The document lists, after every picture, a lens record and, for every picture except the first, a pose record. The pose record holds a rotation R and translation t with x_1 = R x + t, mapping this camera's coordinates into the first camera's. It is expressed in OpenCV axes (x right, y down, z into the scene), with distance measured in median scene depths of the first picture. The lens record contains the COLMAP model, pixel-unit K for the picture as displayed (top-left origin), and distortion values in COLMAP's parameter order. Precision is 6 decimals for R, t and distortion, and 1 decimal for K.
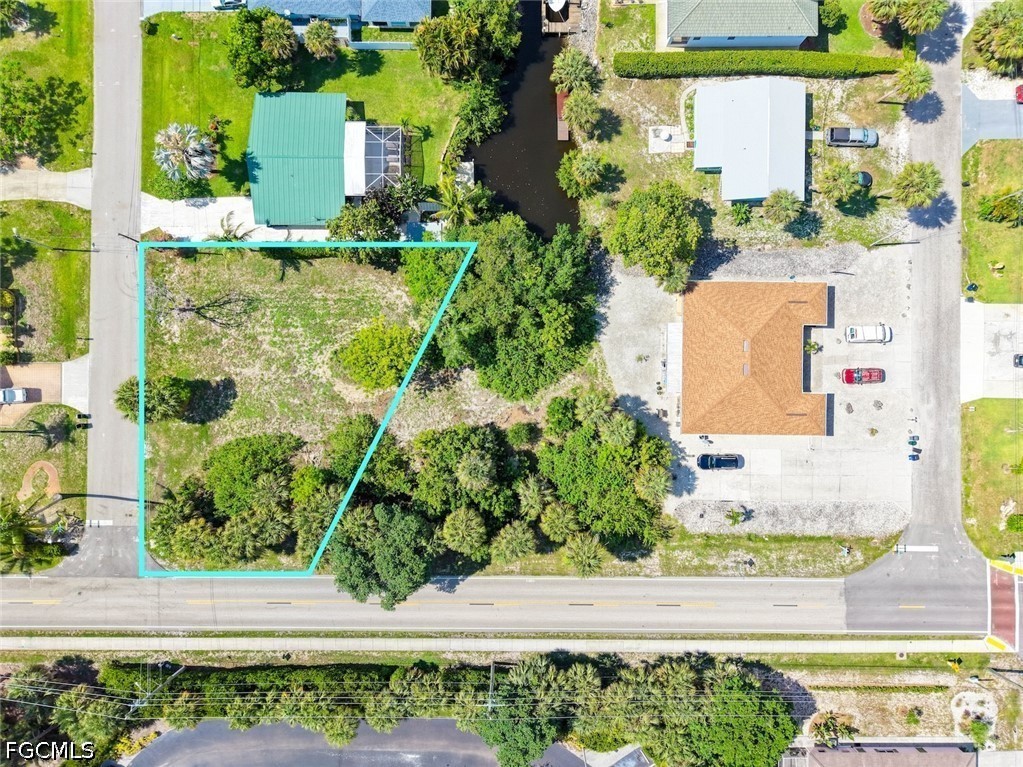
lens RADIAL K [[679.6, 0, 513.5], [0, 679.6, 391.5], [0, 0, 1]] dist [0.040009, -0.039031]
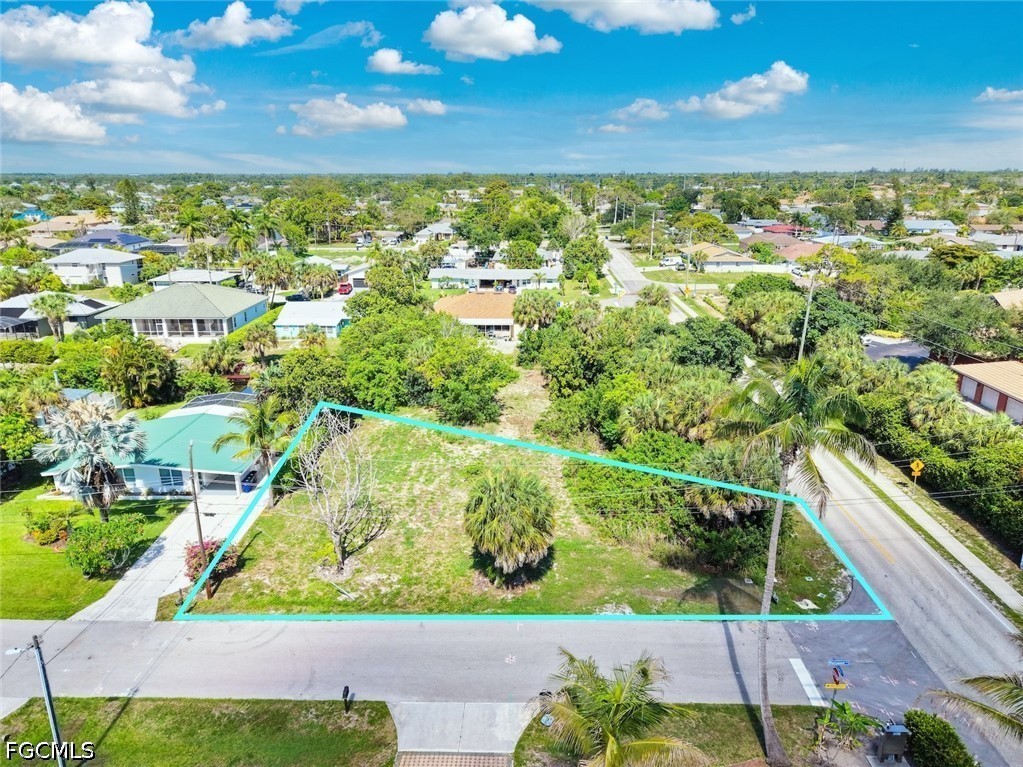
lens RADIAL K [[679.6, 0, 513.5], [0, 679.6, 391.5], [0, 0, 1]] dist [0.040009, -0.039031]
pose [[0.019849, -0.310039, 0.950517, -0.941182], [0.999802, 0.005151, -0.019199, 0.024154], [0.001056, 0.950710, 0.310080, 0.710172]]
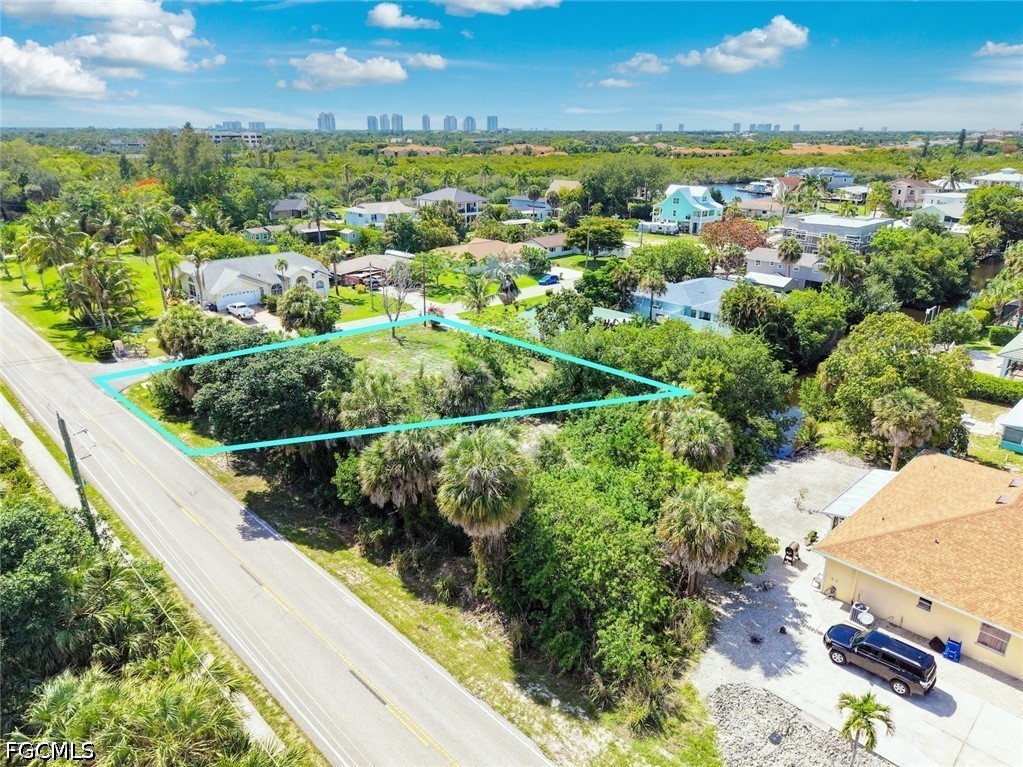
lens RADIAL K [[689.2, 0, 513.5], [0, 689.2, 384.0], [0, 0, 1]] dist [0.049678, -0.053383]
pose [[0.701766, 0.246939, -0.668241, 0.376108], [-0.712403, 0.239635, -0.659589, 0.469237], [-0.002745, 0.938933, 0.344088, 0.702902]]
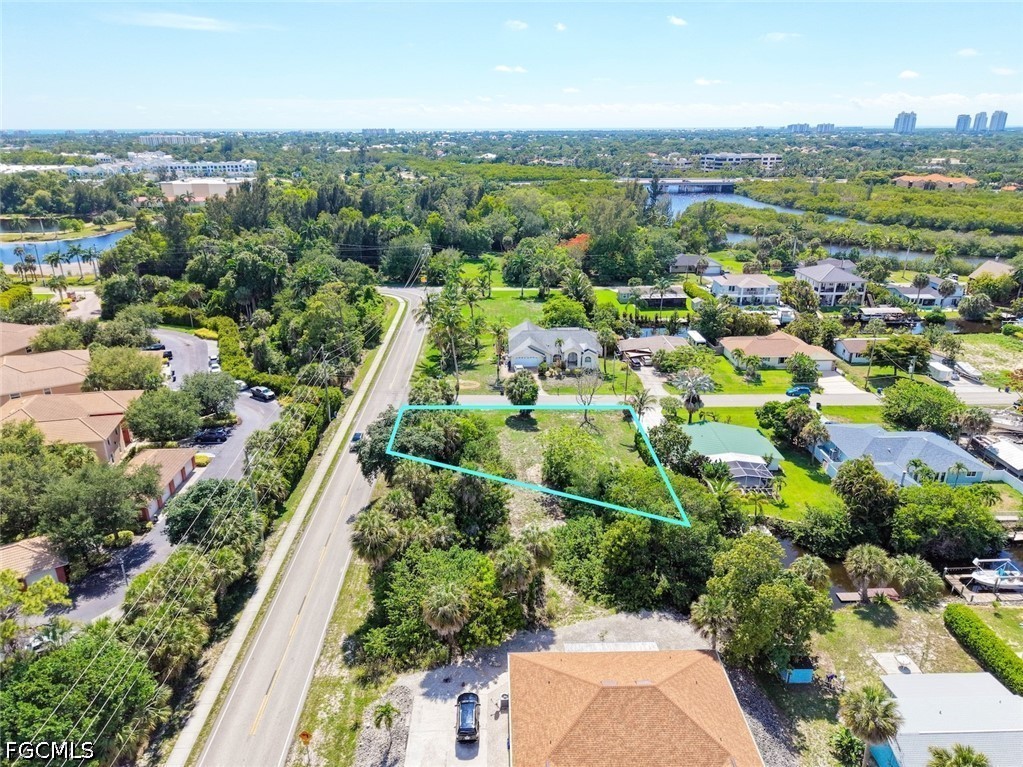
lens RADIAL K [[689.2, 0, 513.5], [0, 689.2, 384.0], [0, 0, 1]] dist [0.049678, -0.053383]
pose [[0.035460, 0.346928, -0.937221, 0.817862], [-0.999369, 0.014179, -0.032563, 0.074765], [0.001992, 0.937785, 0.347212, 0.443362]]
